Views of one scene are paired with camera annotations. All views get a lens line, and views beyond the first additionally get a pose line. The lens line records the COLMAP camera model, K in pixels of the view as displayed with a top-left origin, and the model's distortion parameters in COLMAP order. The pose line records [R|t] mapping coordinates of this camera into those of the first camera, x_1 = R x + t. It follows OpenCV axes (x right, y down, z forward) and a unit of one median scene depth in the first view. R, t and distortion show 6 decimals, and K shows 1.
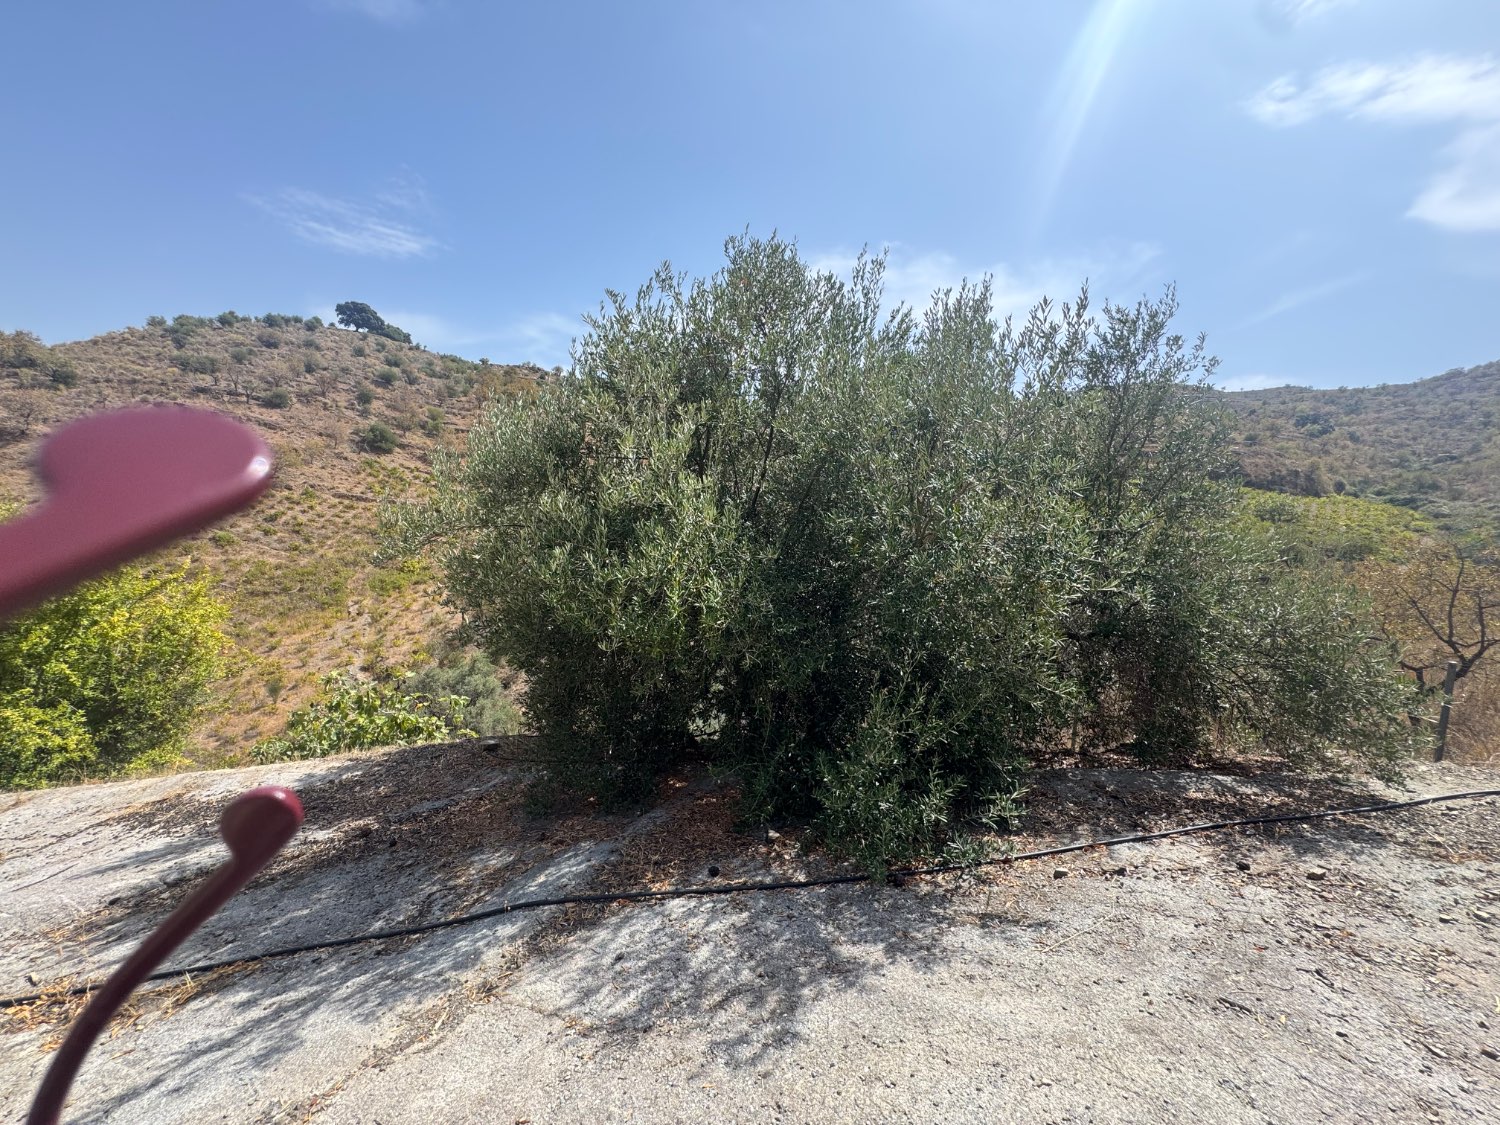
lens RADIAL K [[596.6, 0, 750.6], [0, 596.6, 564.6], [0, 0, 1]] dist [-0.001816, -0.000088]
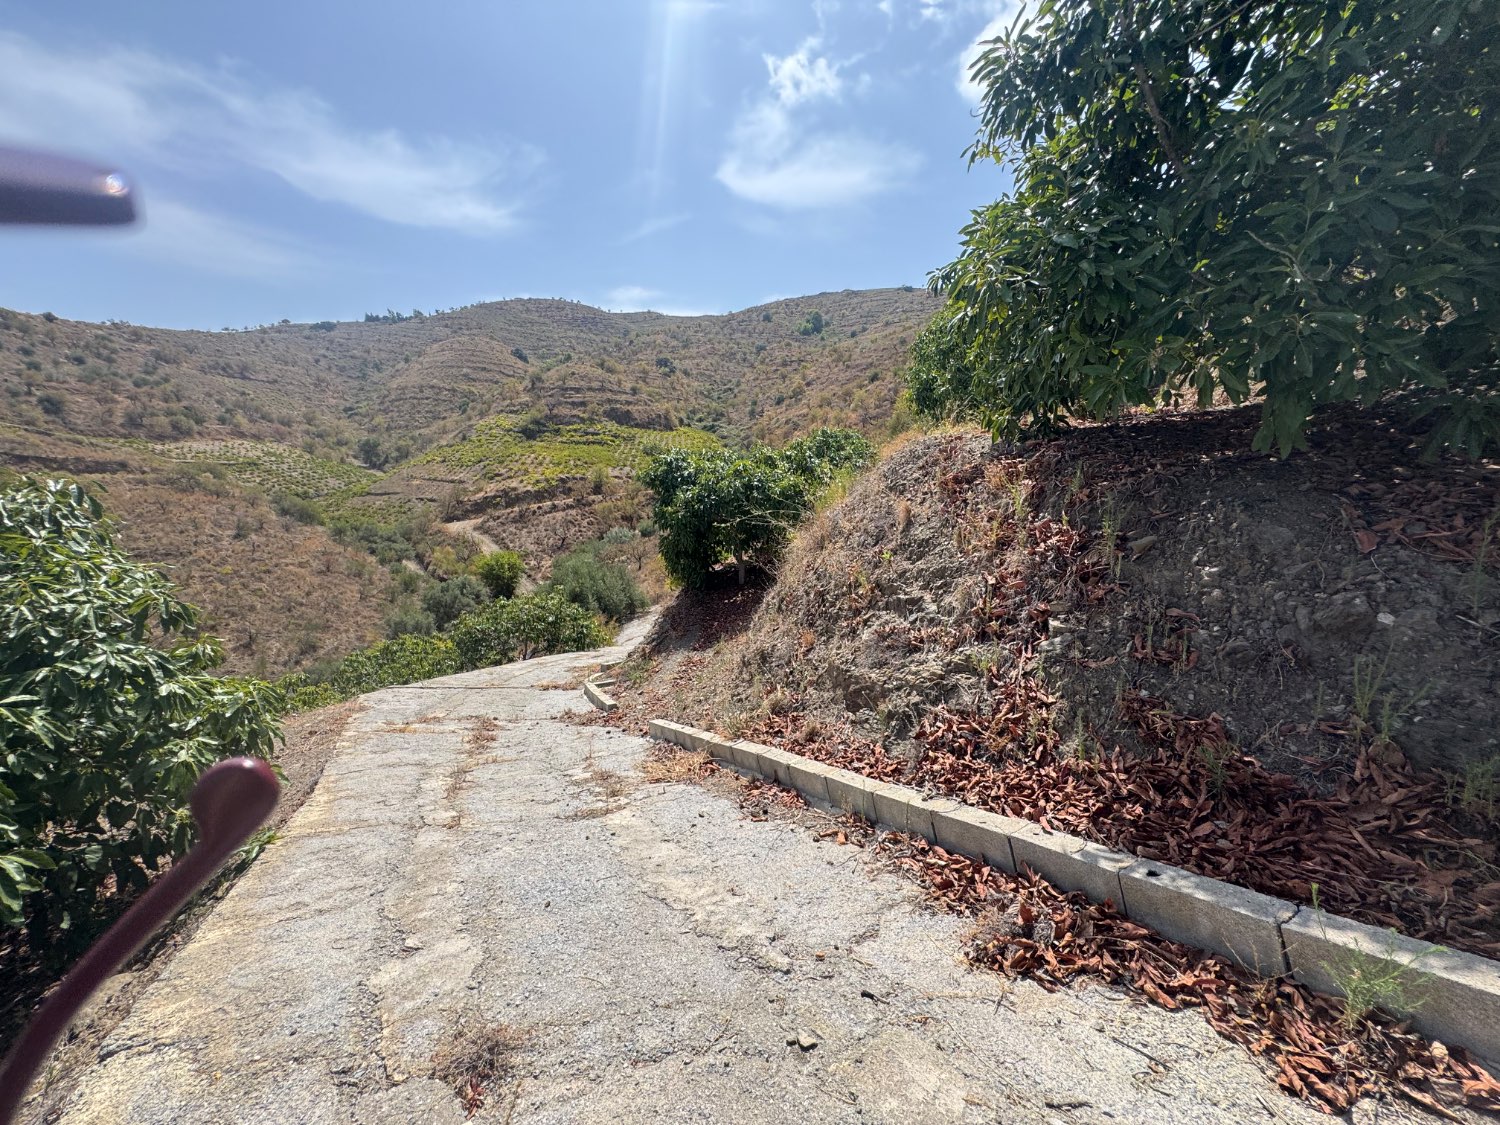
lens RADIAL K [[596.6, 0, 749.5], [0, 596.6, 564.3], [0, 0, 1]] dist [-0.001816, -0.000088]
pose [[0.645708, -0.241782, 0.724295, -0.217152], [0.121663, 0.969004, 0.215008, -0.102335], [-0.753830, -0.050713, 0.655110, -0.298062]]
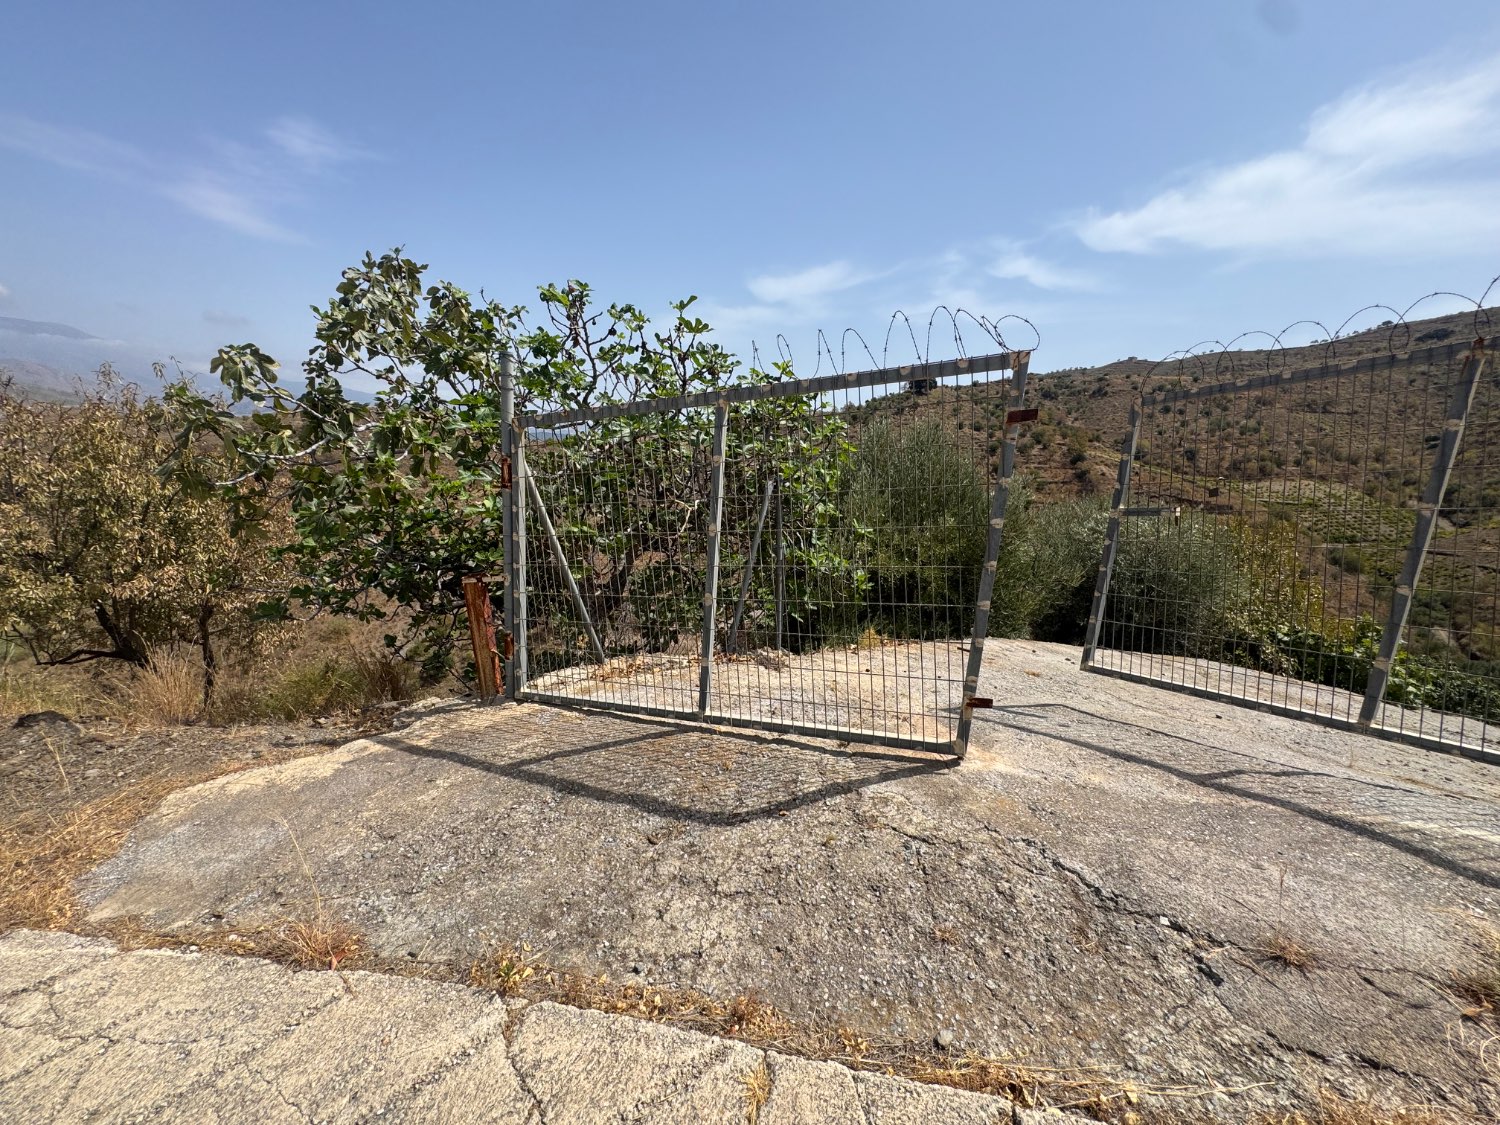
lens RADIAL K [[596.6, 0, 749.1], [0, 596.6, 554.7], [0, 0, 1]] dist [-0.001816, -0.000088]
pose [[0.849586, 0.035155, -0.526278, -0.381345], [0.016781, 0.995470, 0.093586, -0.227084], [0.527184, -0.088341, 0.845147, -0.830581]]
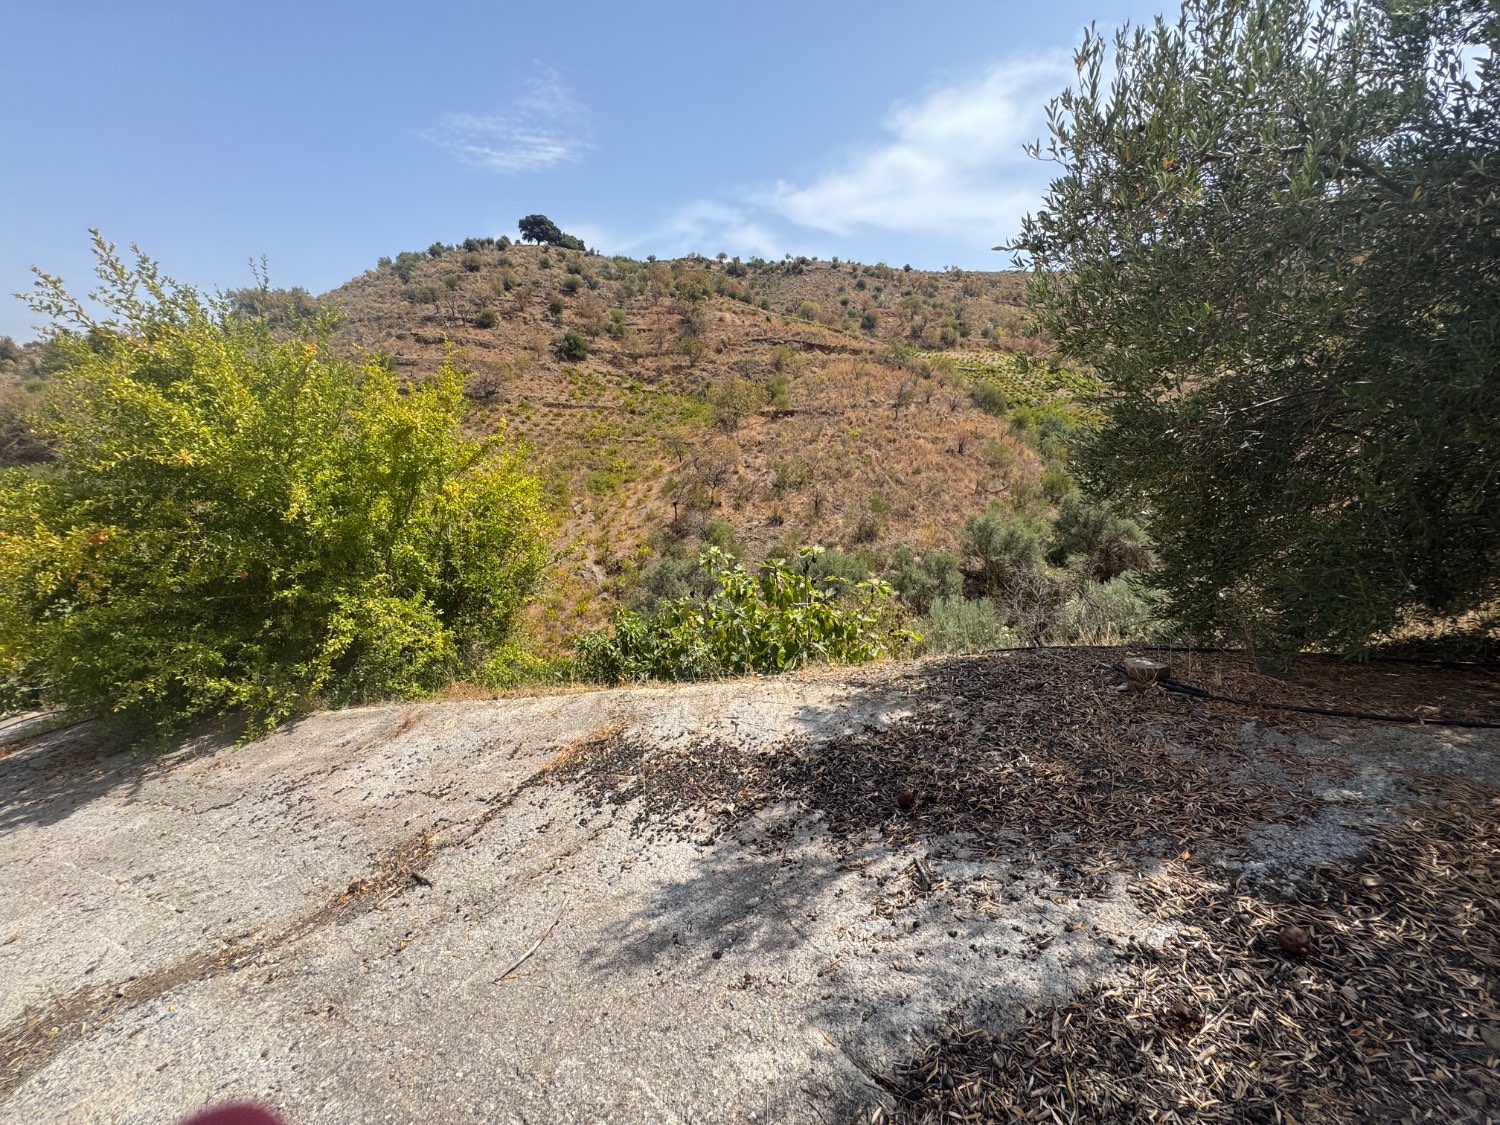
lens RADIAL K [[596.6, 0, 752.5], [0, 596.6, 563.1], [0, 0, 1]] dist [-0.001816, -0.000088]
pose [[0.961145, -0.014467, -0.275663, -0.039097], [0.062627, 0.984014, 0.166715, 0.006937], [0.268845, -0.177501, 0.946687, 0.028694]]
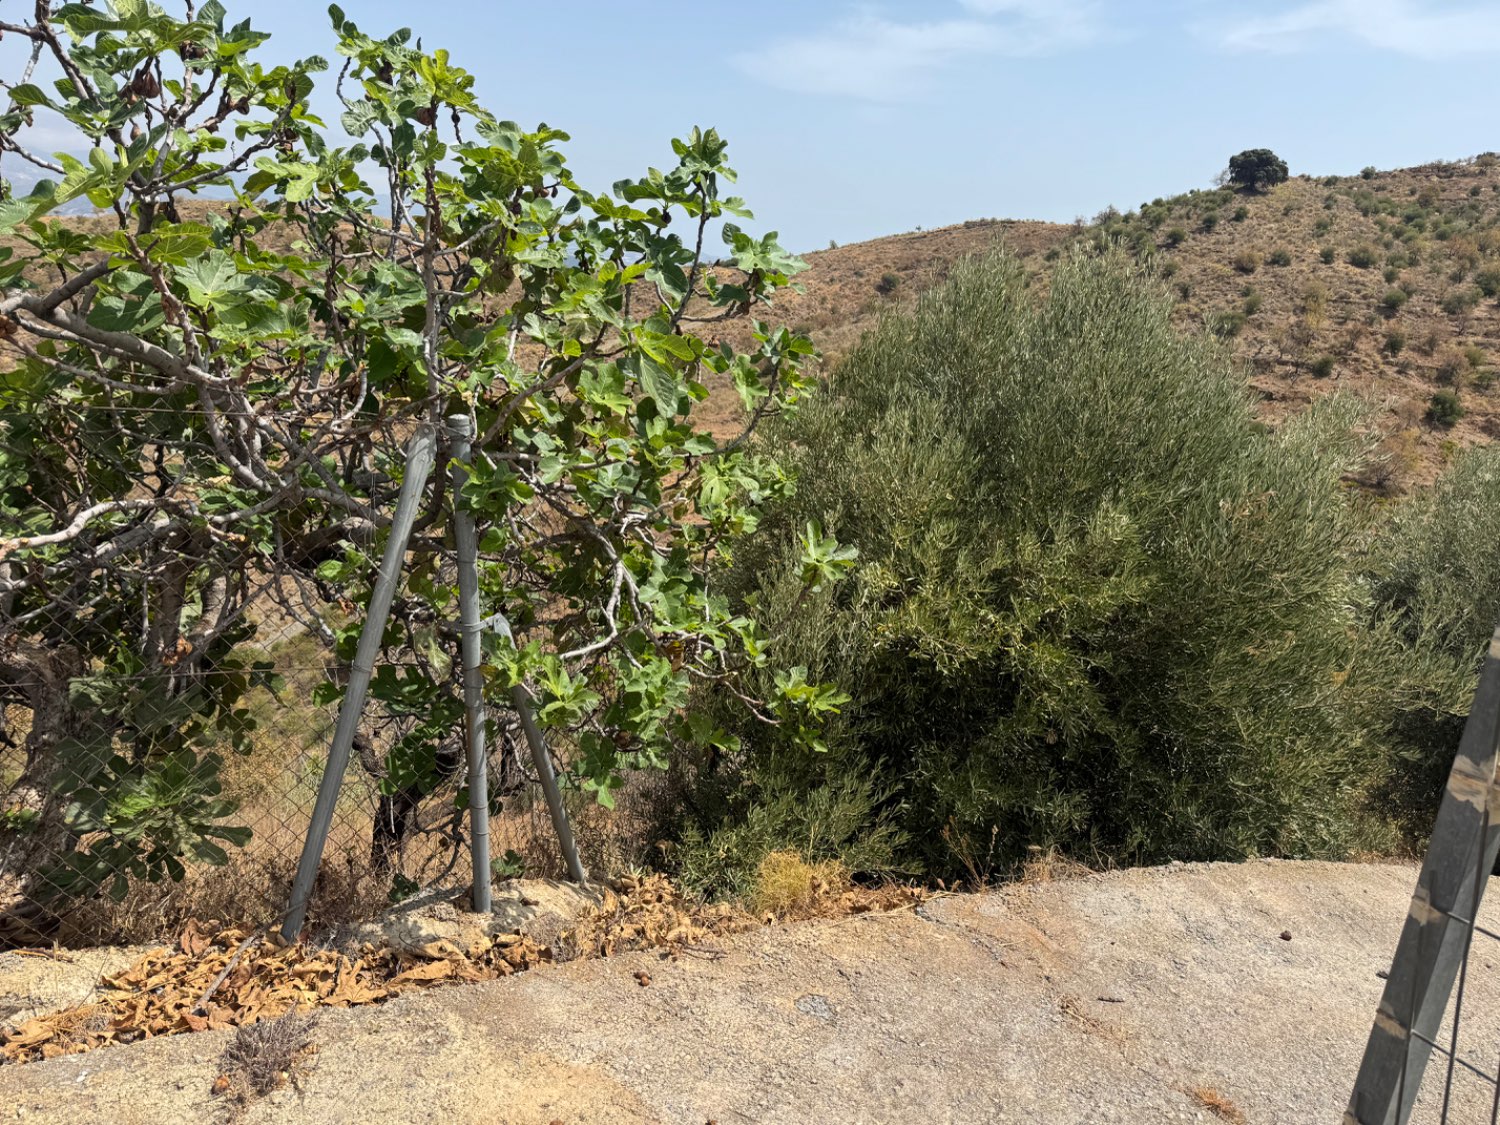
lens RADIAL K [[1044.7, 0, 742.1], [0, 1044.7, 553.4], [0, 0, 1]] dist [0.065634, -0.077912]
pose [[0.757801, 0.121558, -0.641062, -0.380781], [-0.020881, 0.986508, 0.162378, -0.230077], [0.652151, -0.109664, 0.750115, -0.804851]]
